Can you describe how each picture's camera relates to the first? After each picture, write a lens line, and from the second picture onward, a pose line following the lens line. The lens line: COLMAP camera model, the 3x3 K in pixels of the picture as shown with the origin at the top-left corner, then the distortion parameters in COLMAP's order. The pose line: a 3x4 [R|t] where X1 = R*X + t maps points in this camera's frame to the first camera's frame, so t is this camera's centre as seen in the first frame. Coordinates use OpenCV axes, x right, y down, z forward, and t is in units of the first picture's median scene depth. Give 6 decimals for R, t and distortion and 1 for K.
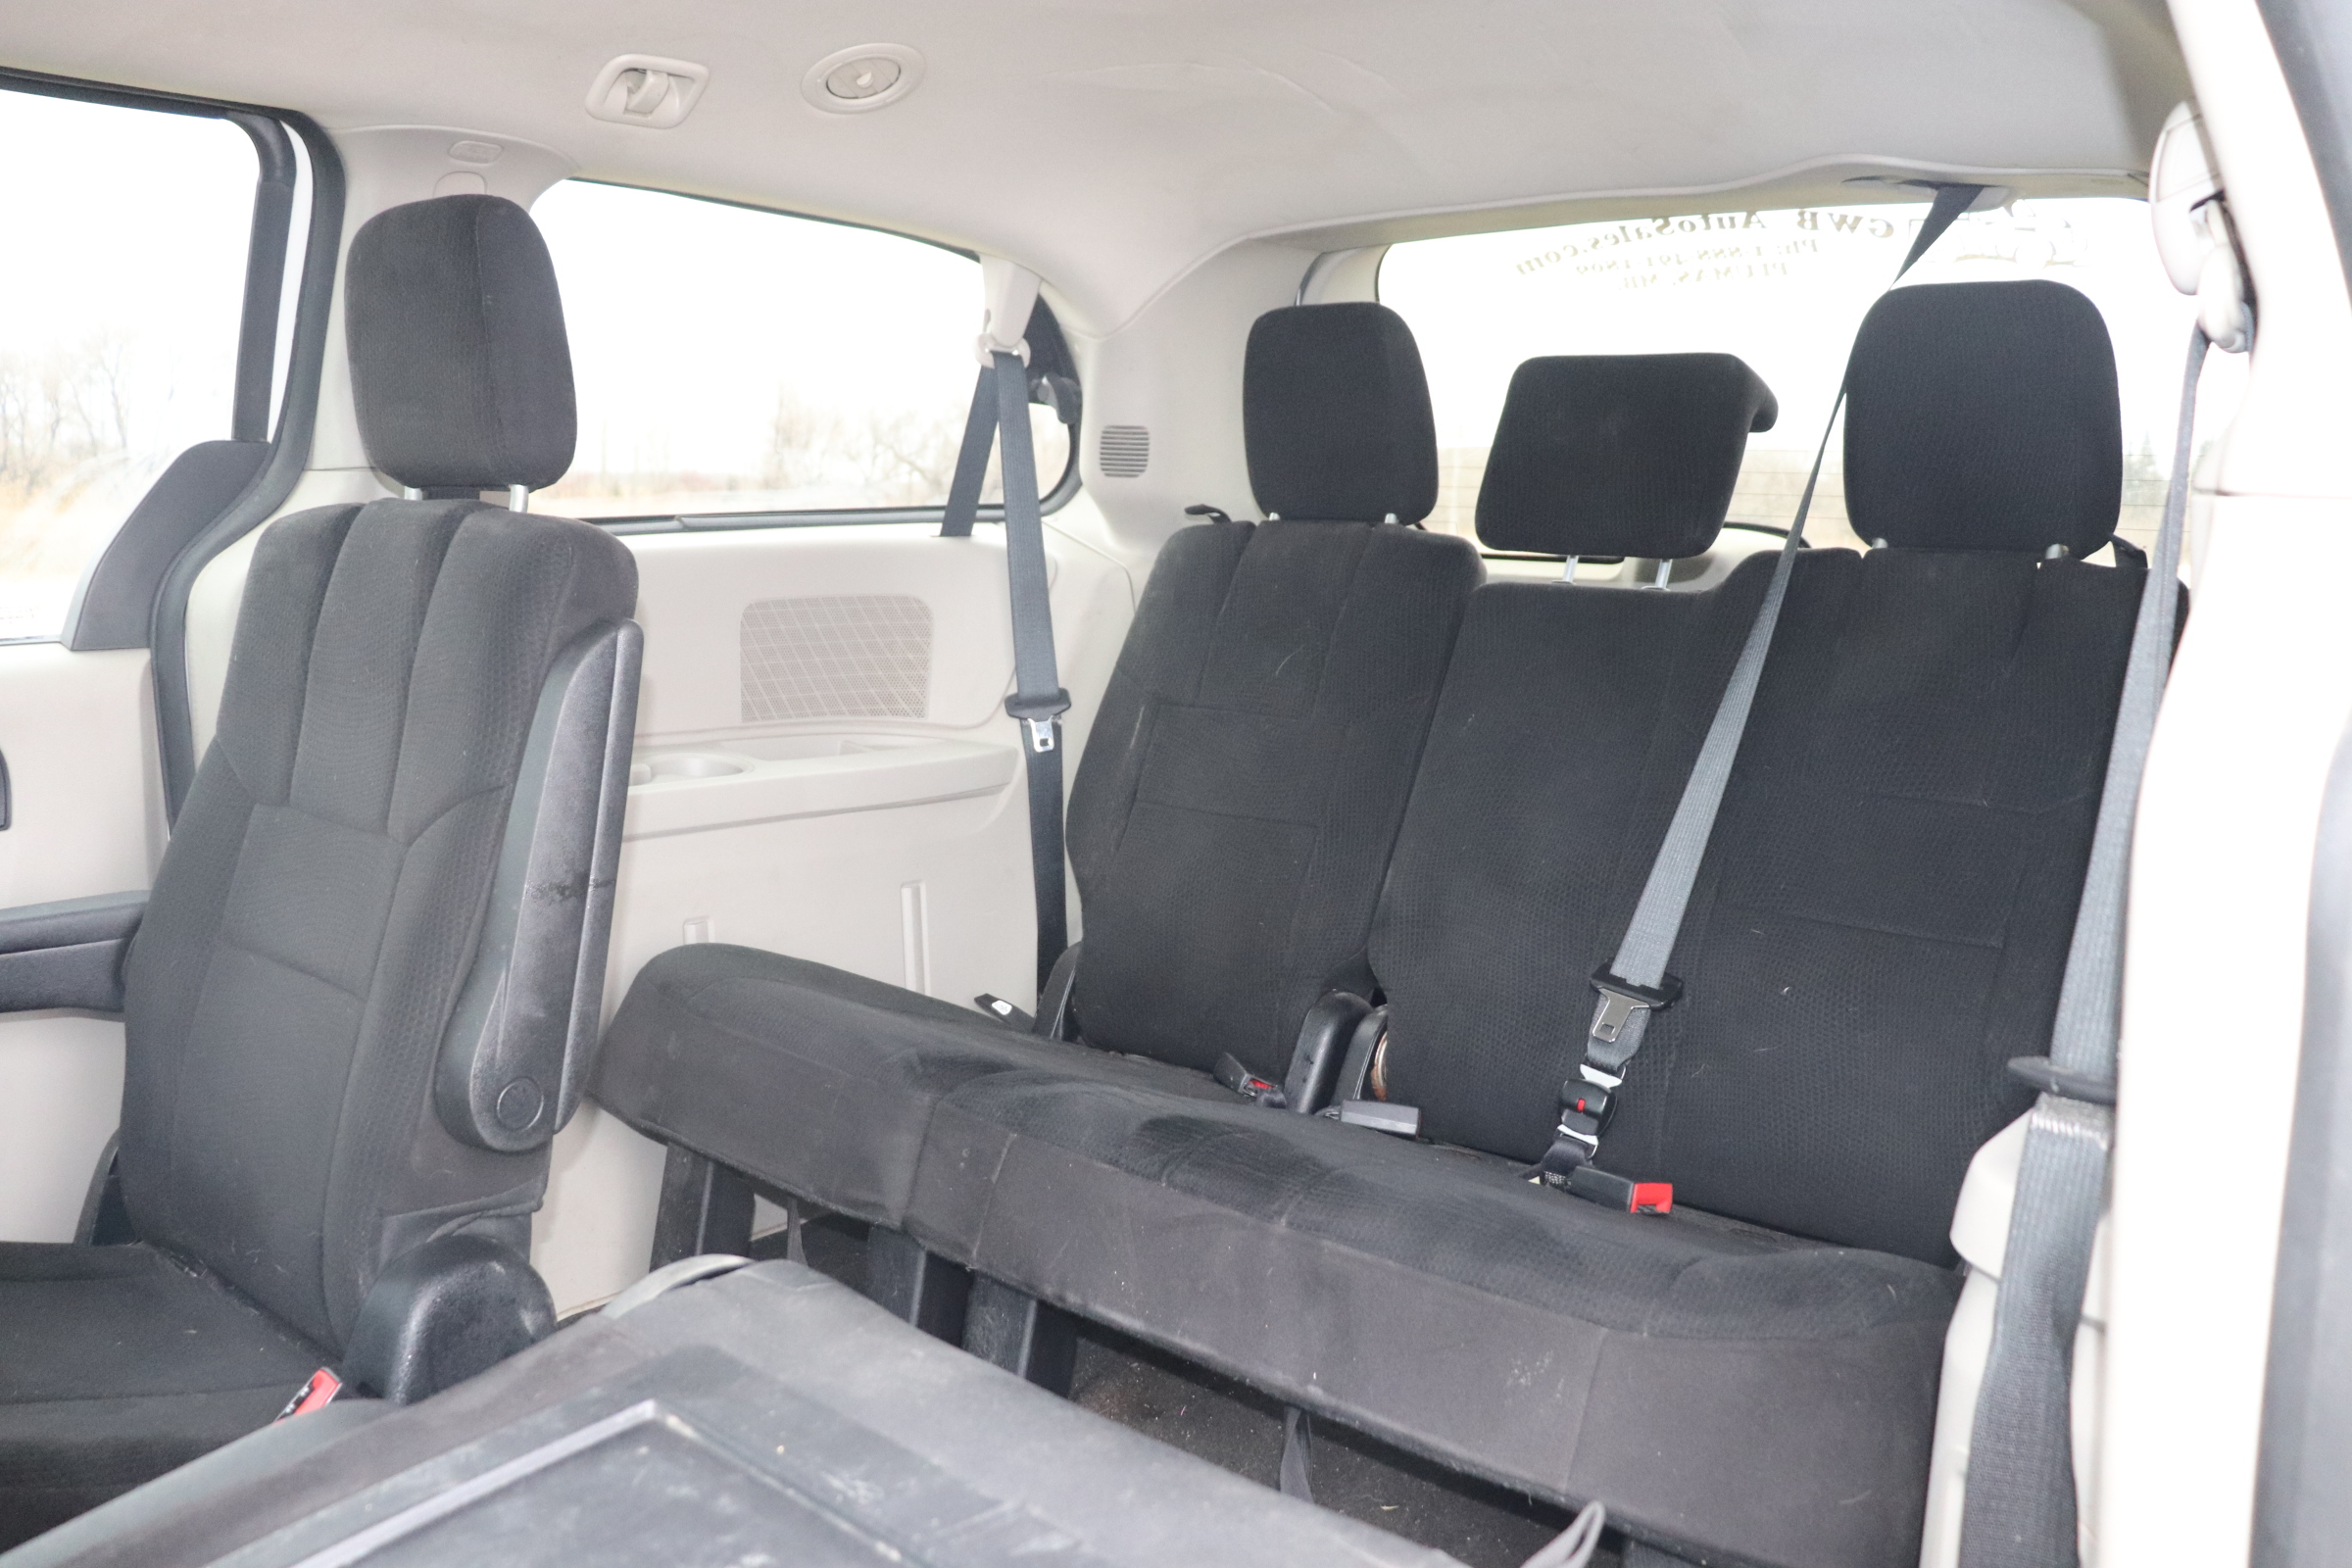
lens RADIAL K [[1906.1, 0, 1182.9], [0, 1906.1, 781.5], [0, 0, 1]] dist [-0.214505, 0.204493]
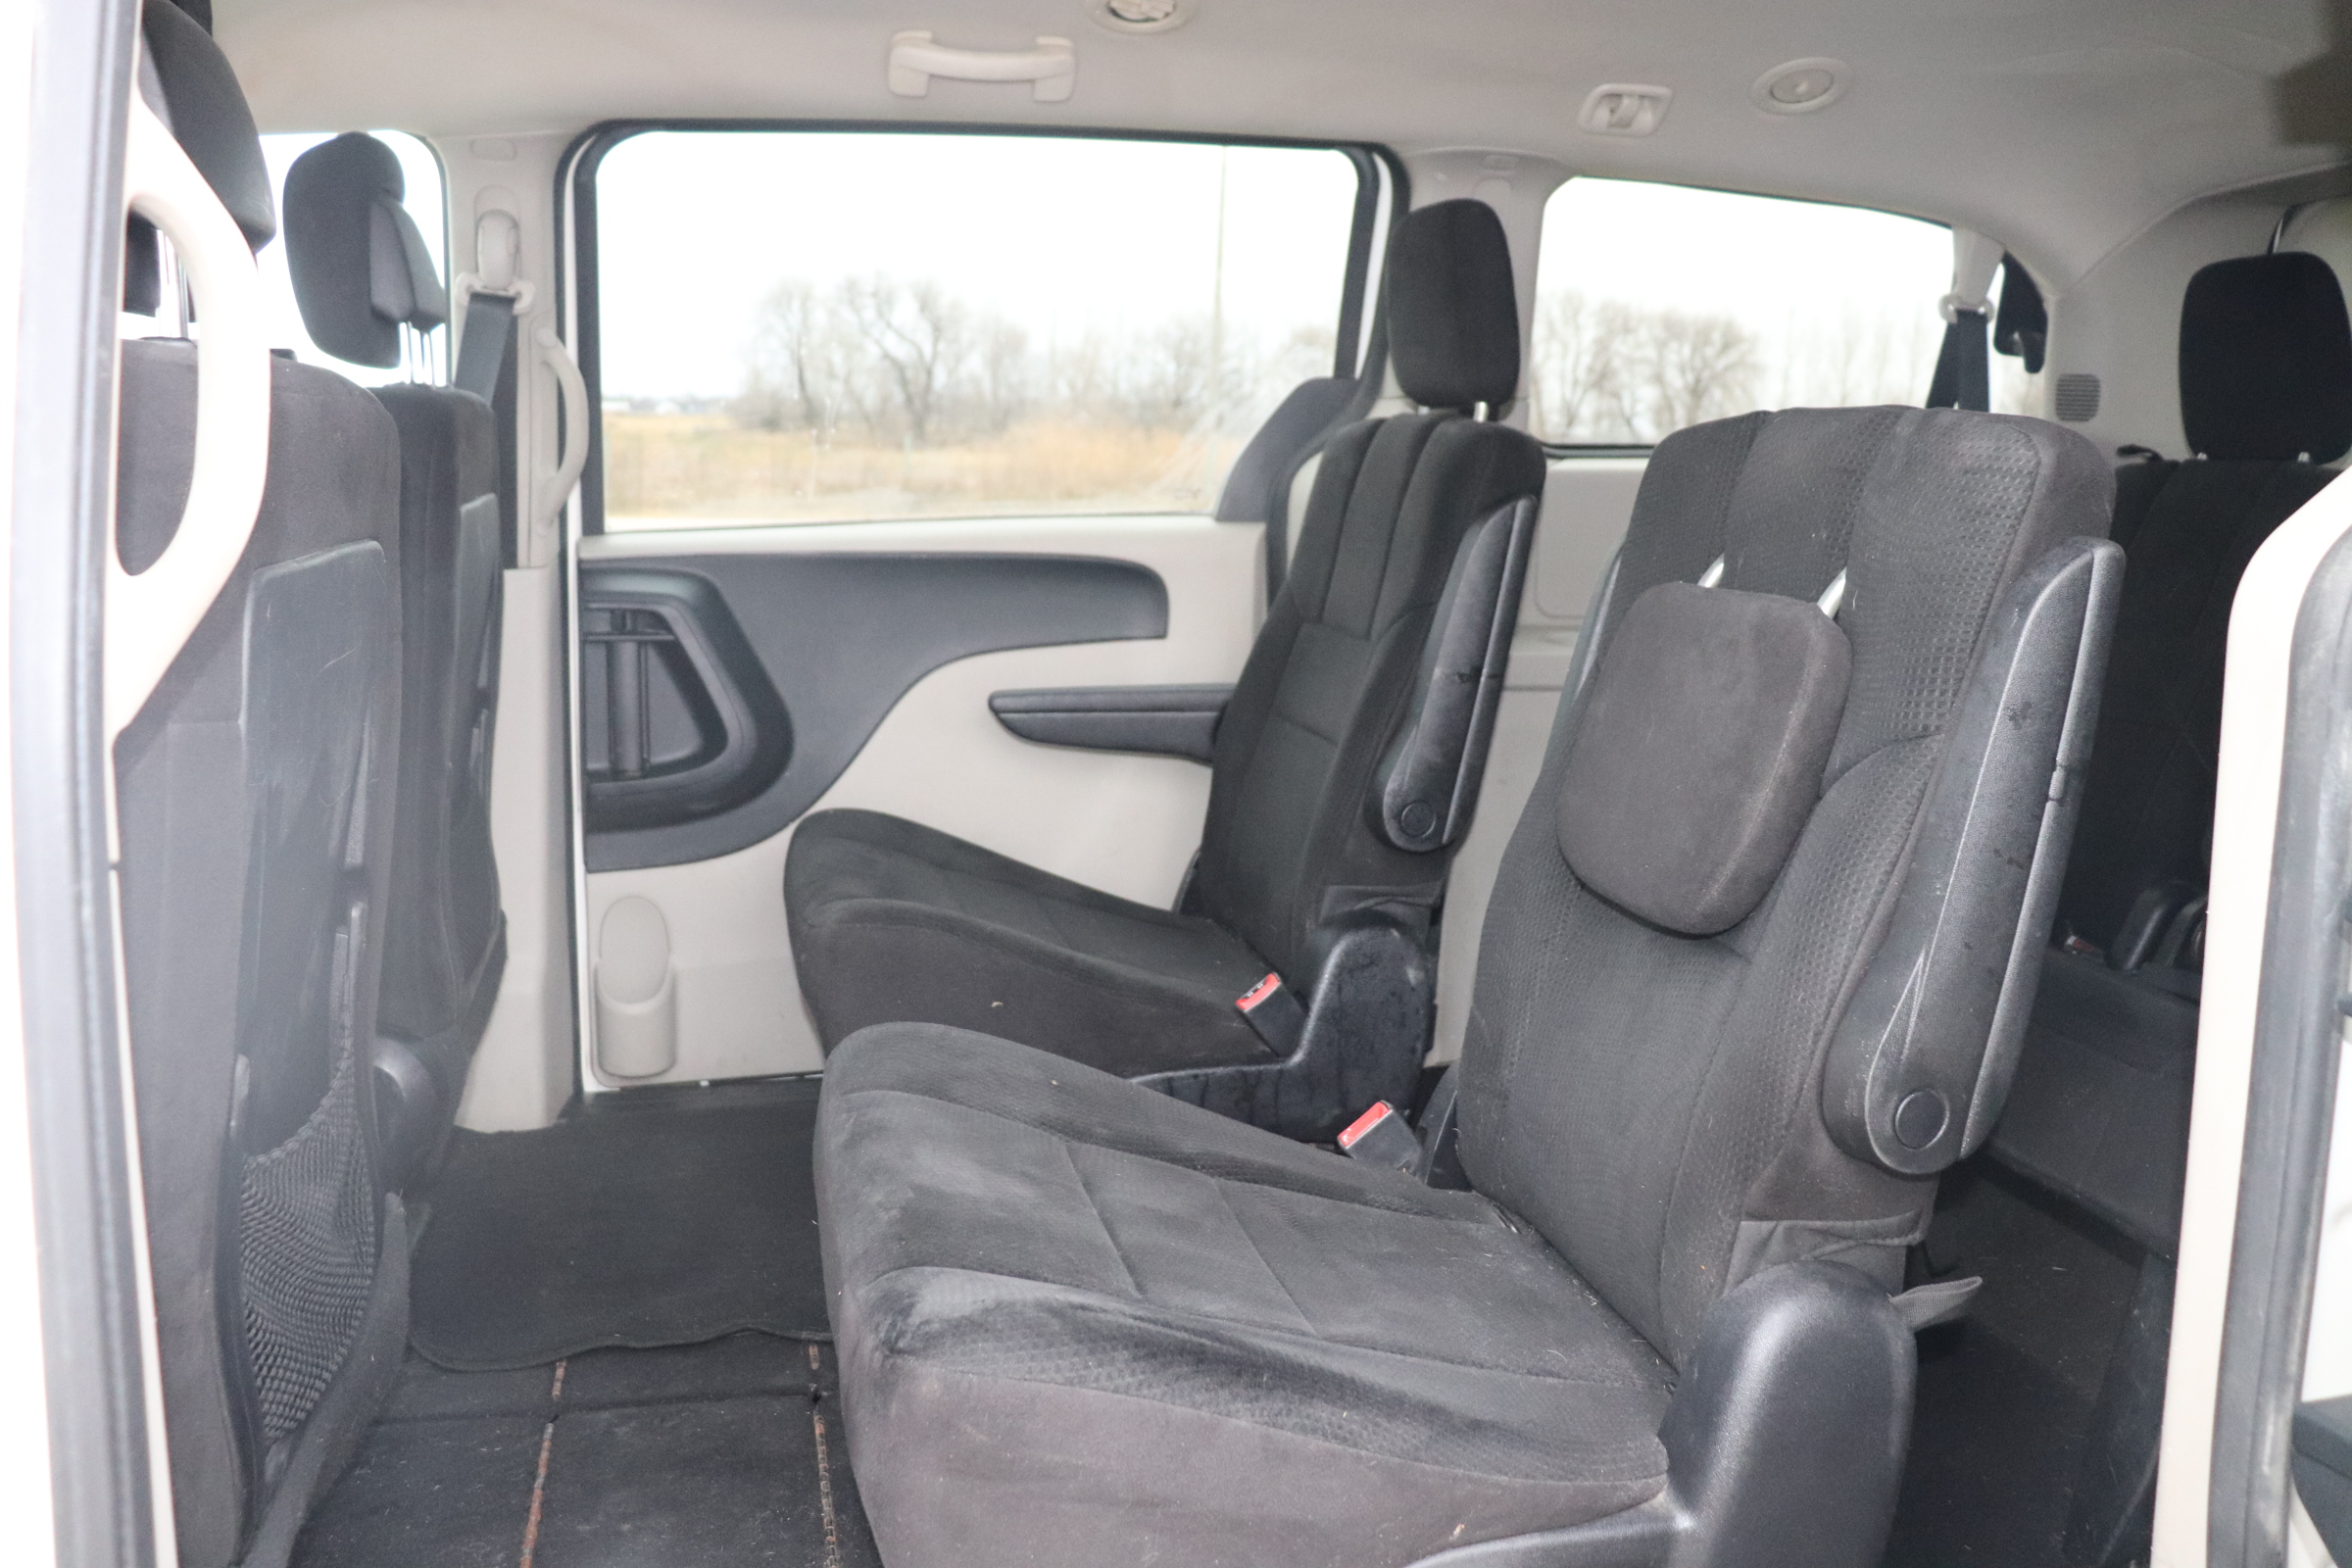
lens RADIAL K [[1906.1, 0, 1182.9], [0, 1906.1, 781.5], [0, 0, 1]] dist [-0.214505, 0.204493]
pose [[0.806171, 0.097956, -0.583518, 0.272322], [-0.089181, 0.995051, 0.043830, 0.070945], [0.584923, 0.016704, 0.810917, -0.244921]]
